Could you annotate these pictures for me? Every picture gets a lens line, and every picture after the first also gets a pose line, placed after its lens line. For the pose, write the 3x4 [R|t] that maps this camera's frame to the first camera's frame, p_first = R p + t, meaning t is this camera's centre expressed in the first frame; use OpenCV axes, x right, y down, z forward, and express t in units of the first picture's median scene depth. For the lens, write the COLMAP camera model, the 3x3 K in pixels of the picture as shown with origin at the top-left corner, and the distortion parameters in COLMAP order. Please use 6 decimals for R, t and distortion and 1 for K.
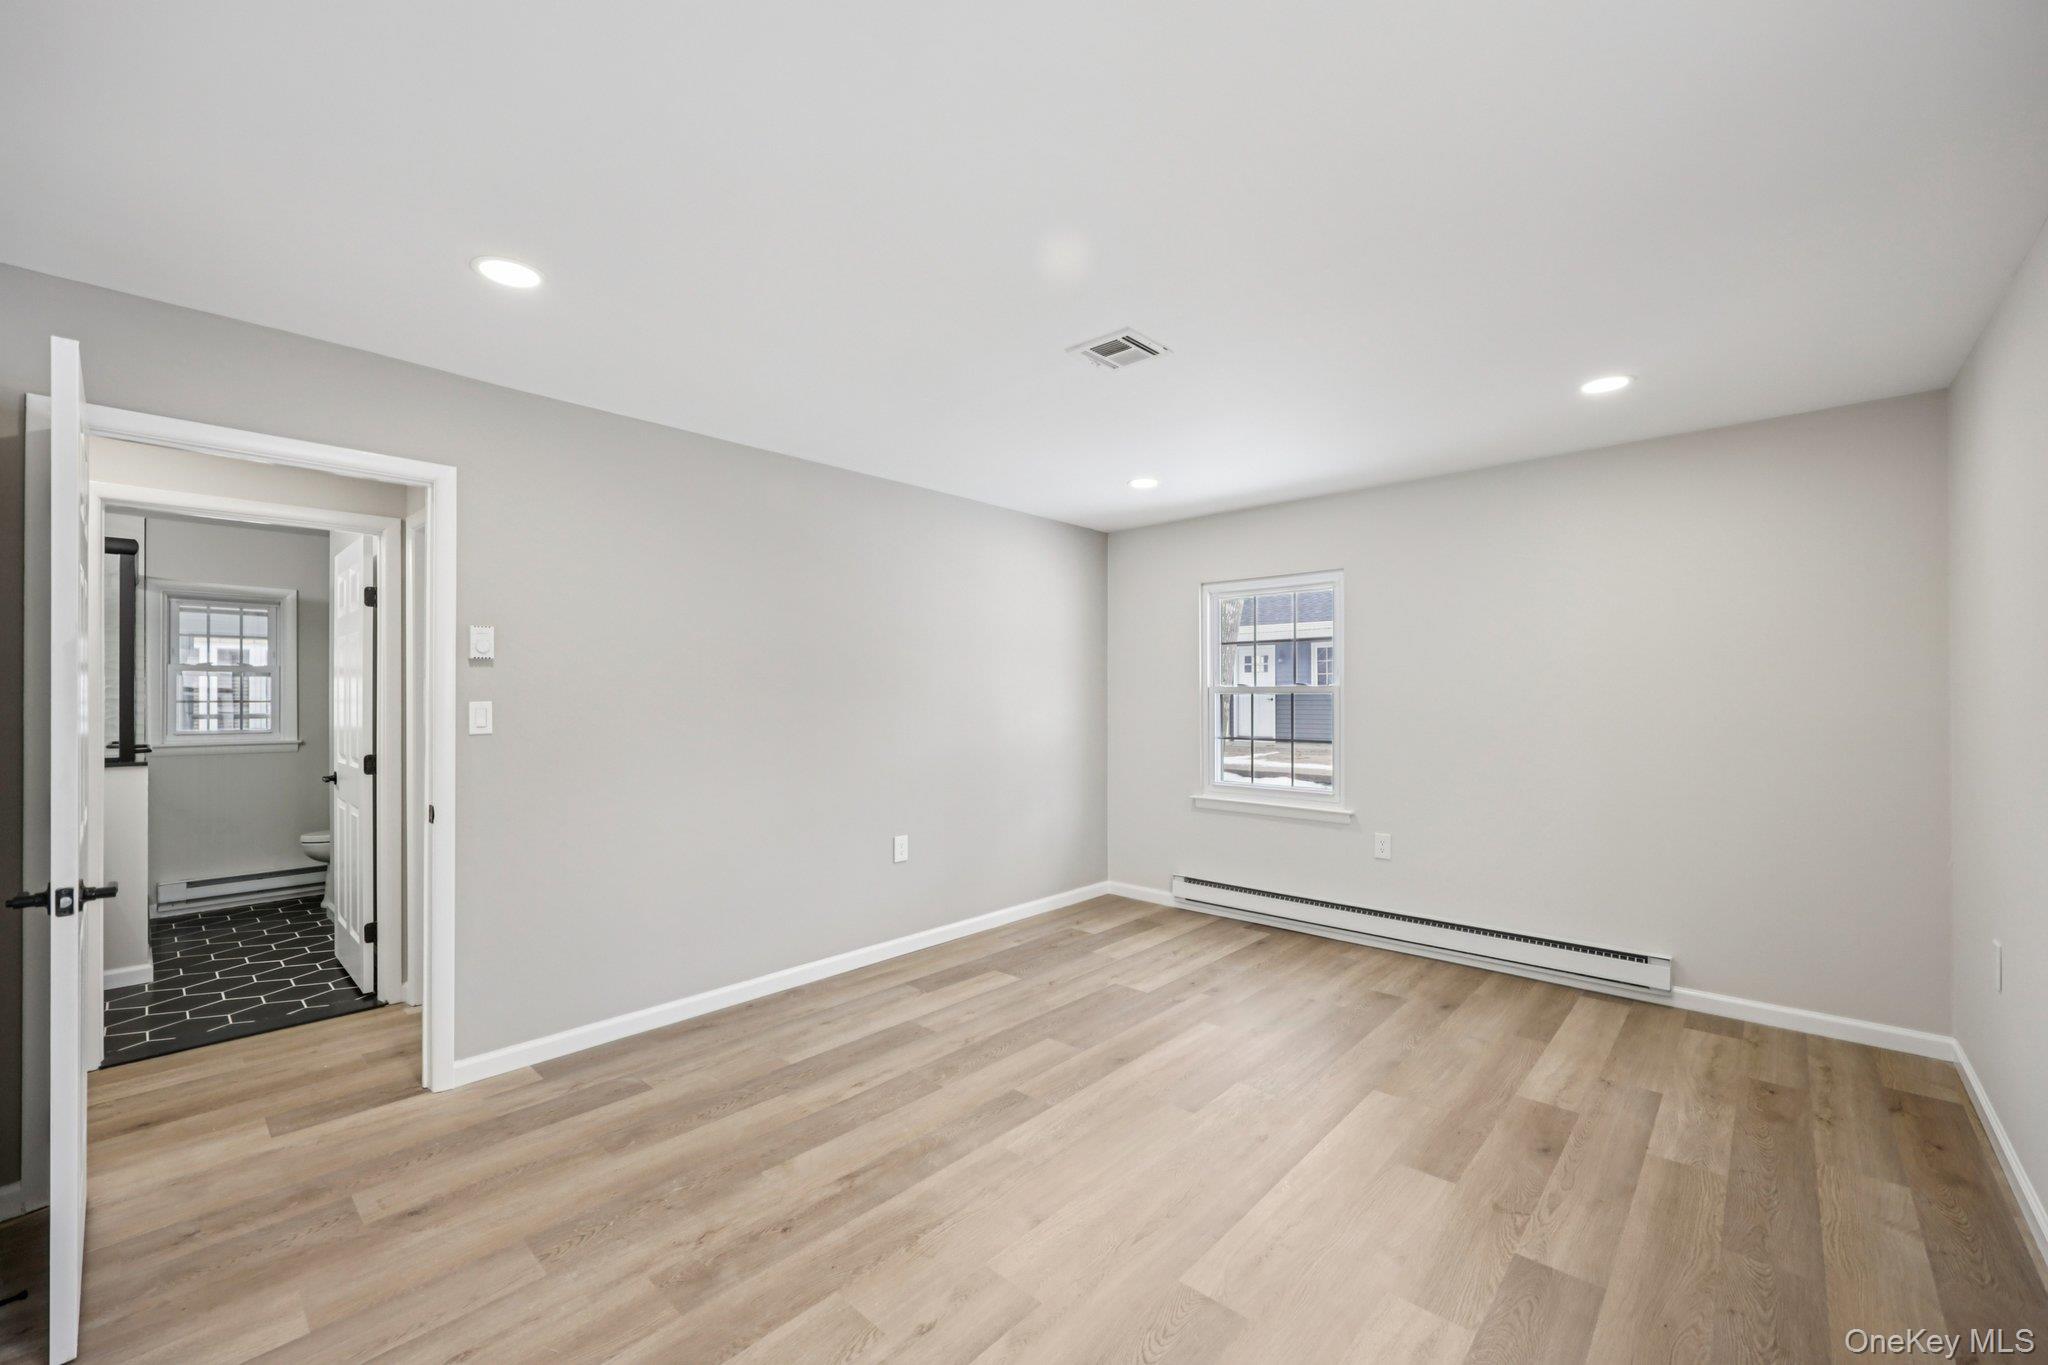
lens RADIAL K [[824.5, 0, 1023.1], [0, 824.5, 687.6], [0, 0, 1]] dist [0.000131, 0.000650]
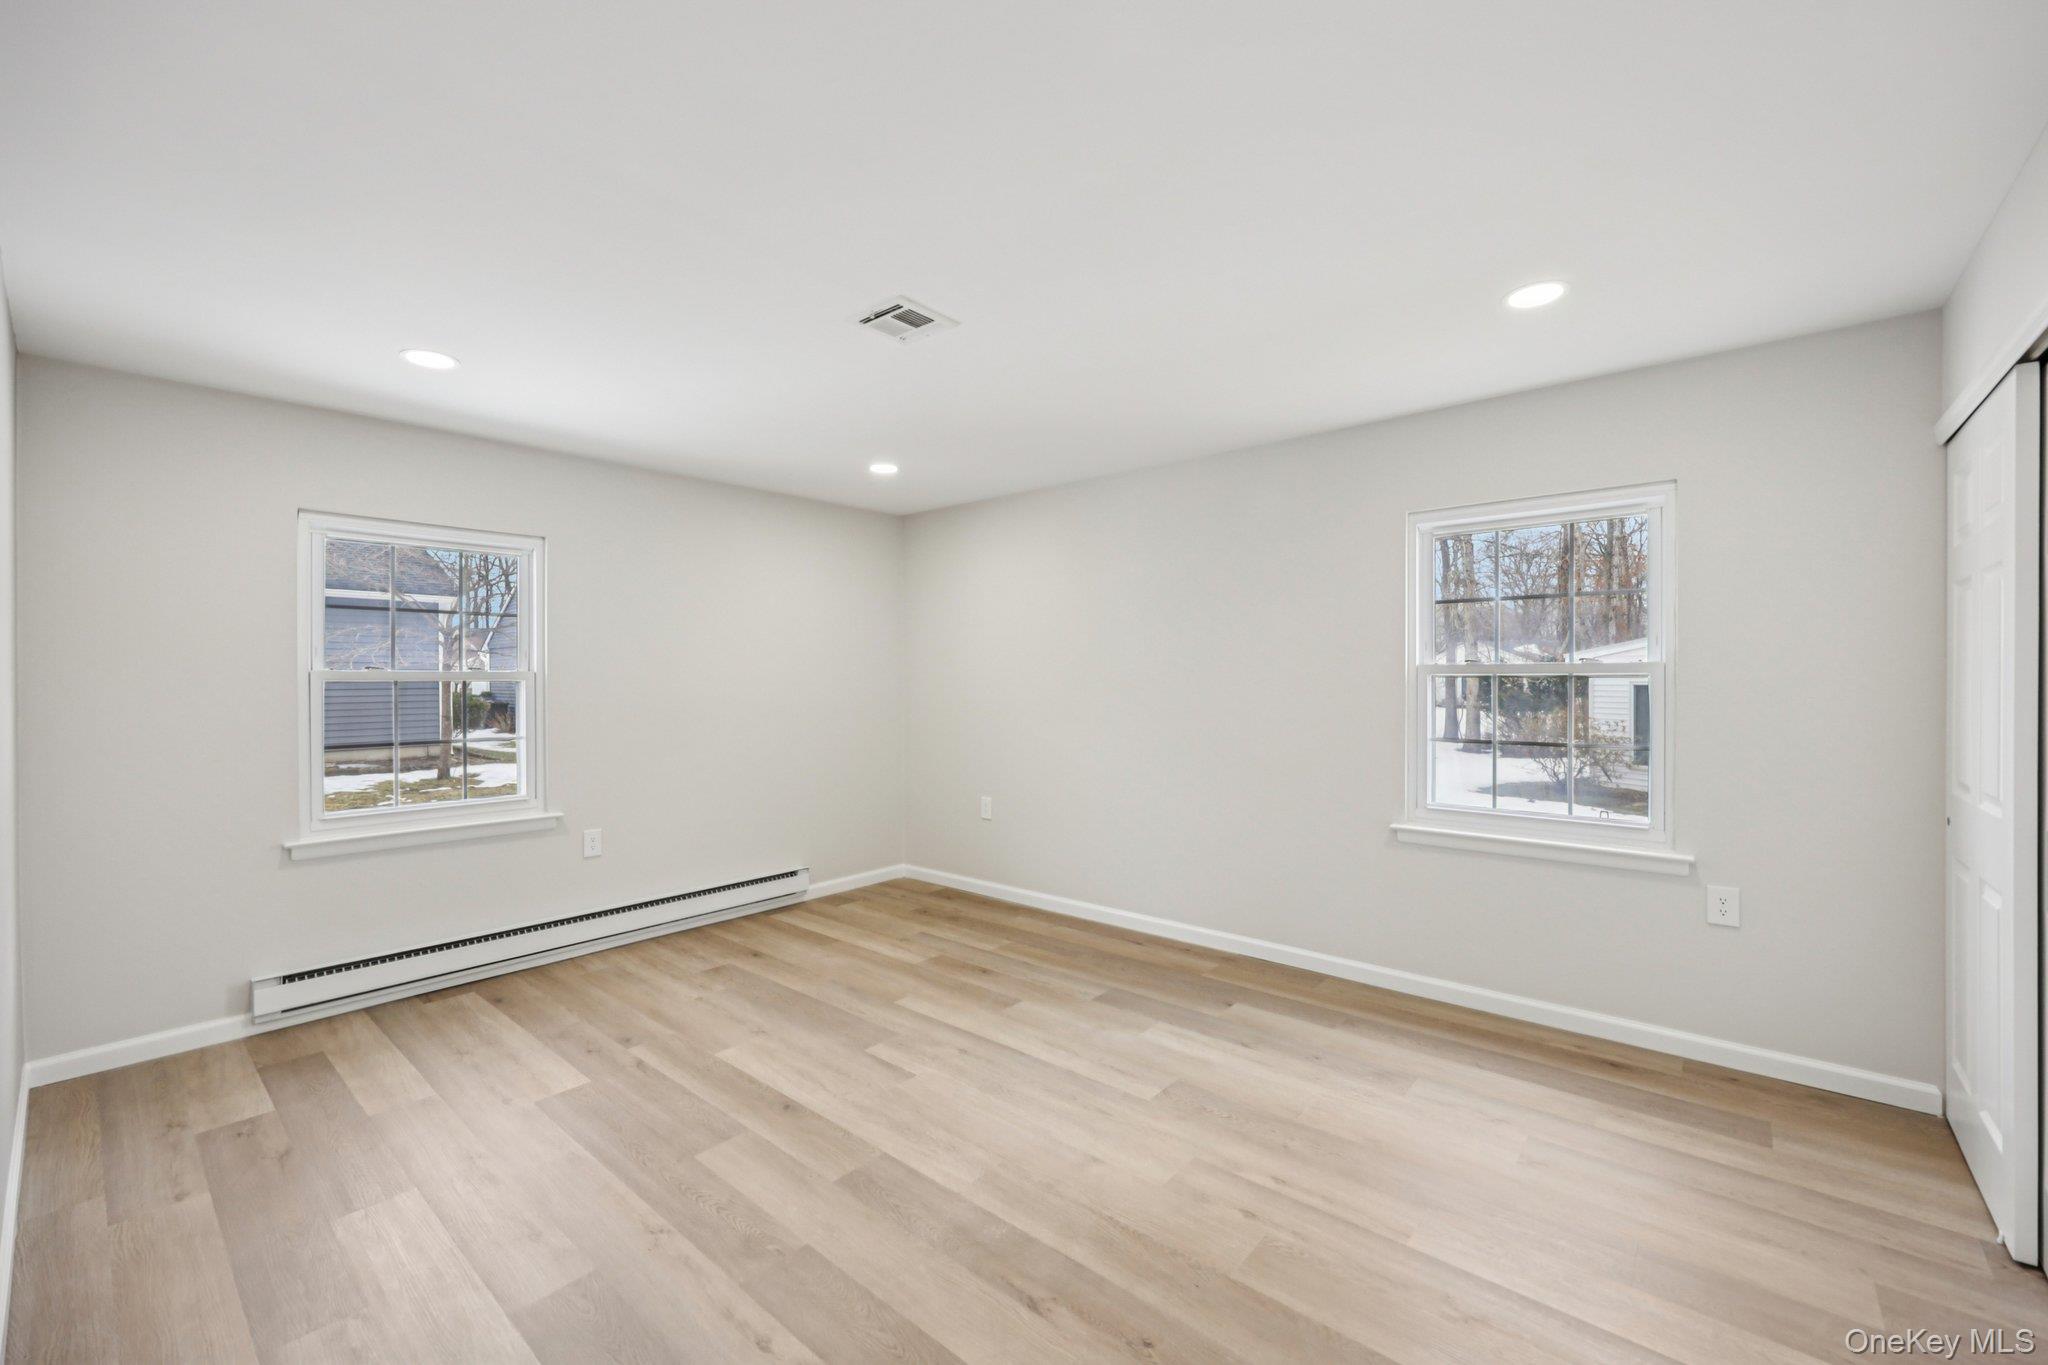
lens RADIAL K [[824.5, 0, 1023.1], [0, 824.5, 687.6], [0, 0, 1]] dist [0.000131, 0.000650]
pose [[-0.030392, -0.008172, 0.999505, -0.699440], [-0.004204, 0.999959, 0.008047, 0.009651], [-0.999529, -0.003957, -0.030425, 0.743499]]
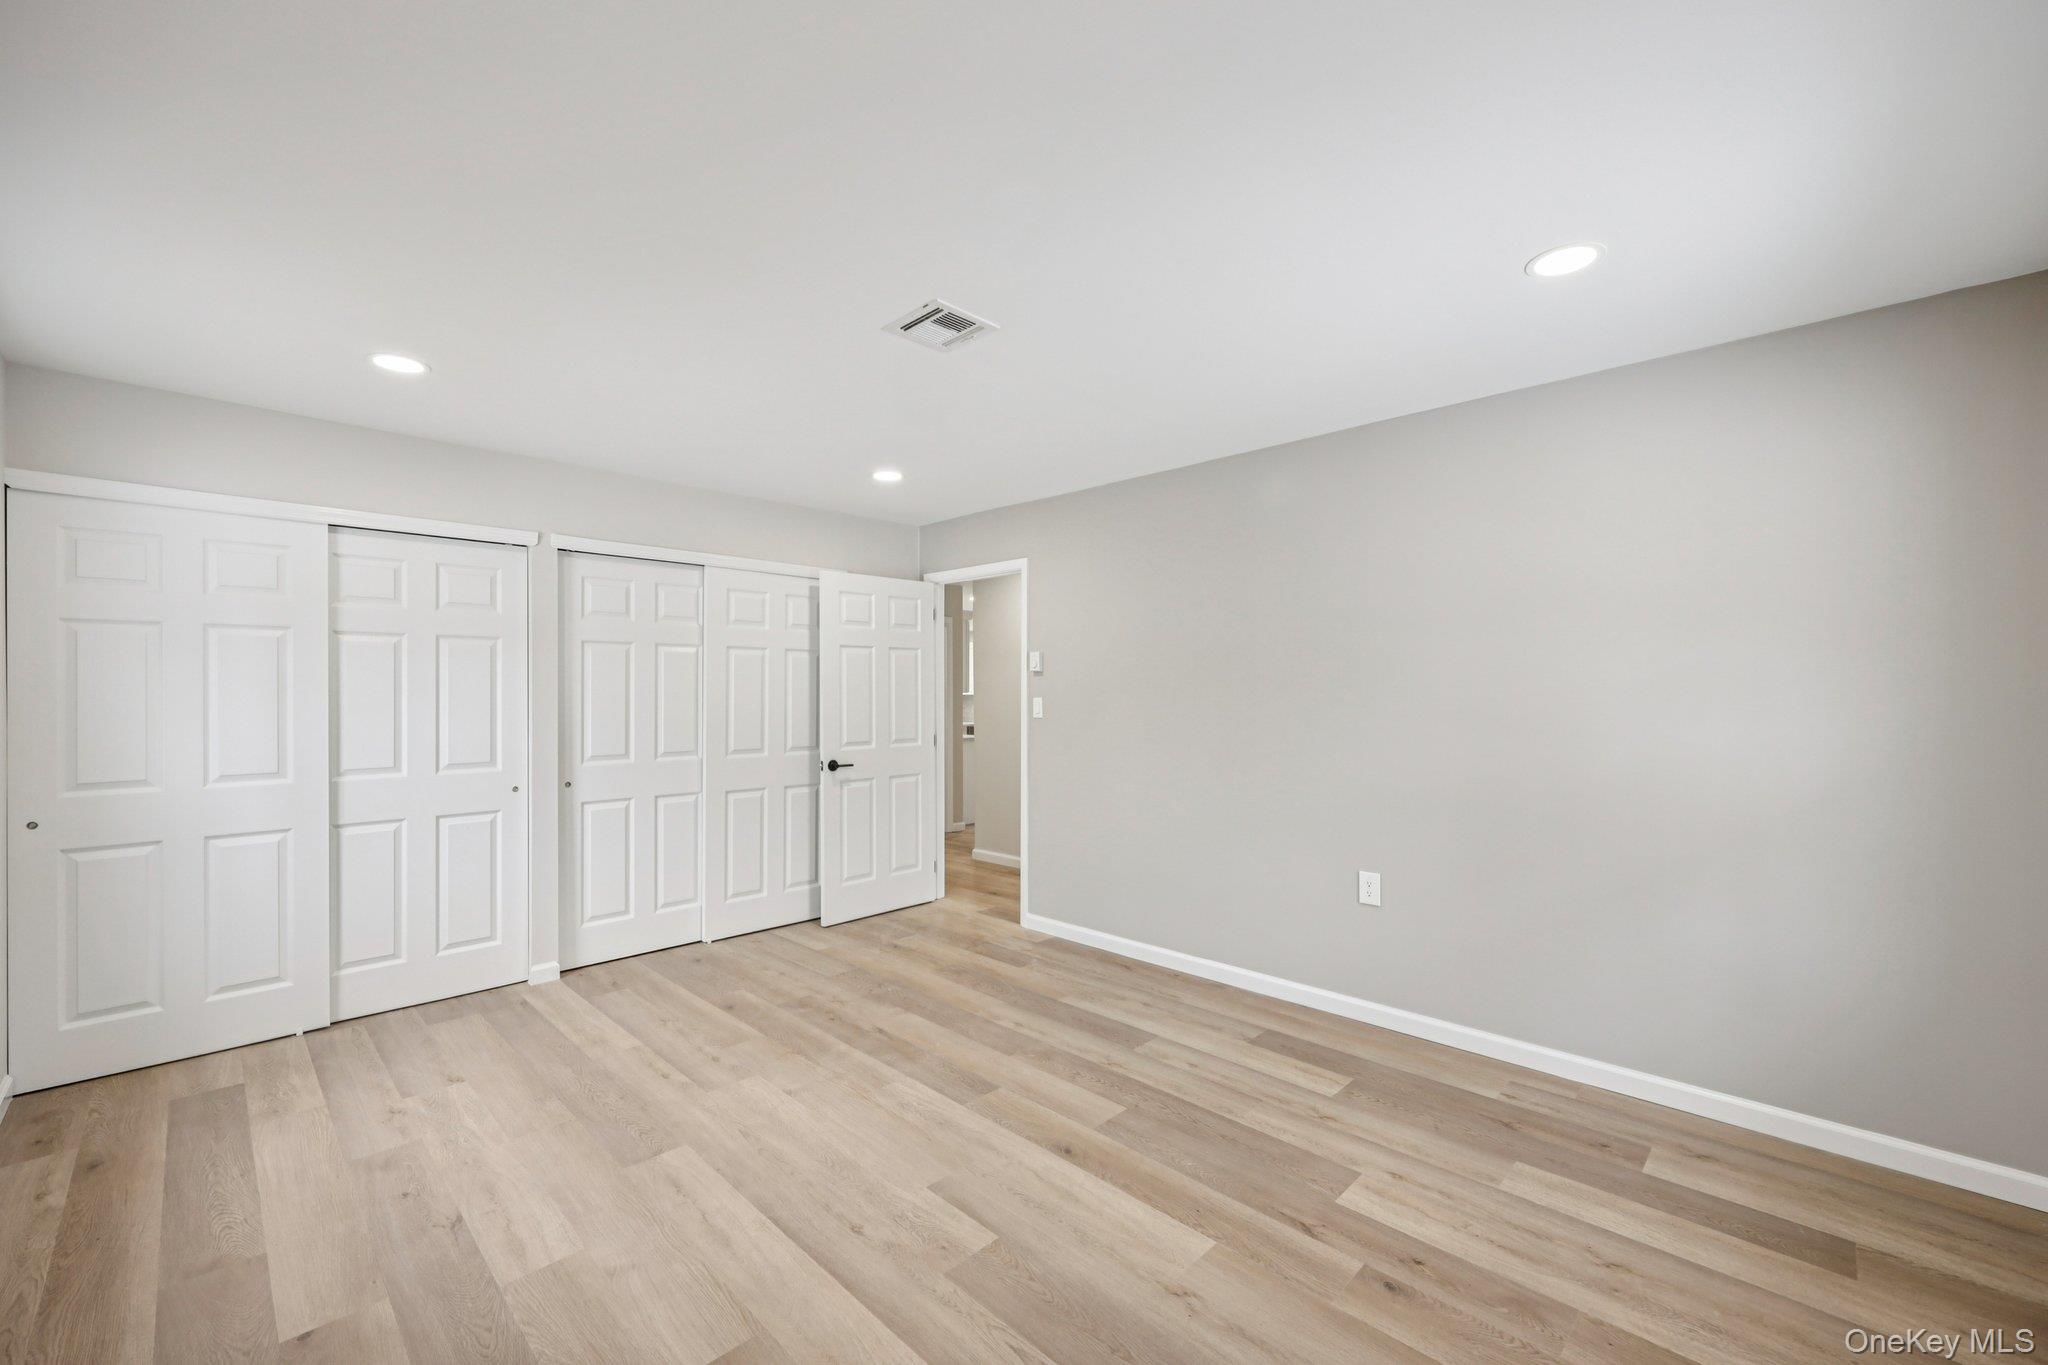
lens RADIAL K [[824.5, 0, 1023.1], [0, 824.5, 687.6], [0, 0, 1]] dist [0.000131, 0.000650]
pose [[-0.041197, -0.007219, -0.999125, 0.871423], [0.012144, 0.999896, -0.007725, 0.008692], [0.999077, -0.012452, -0.041105, 0.943890]]
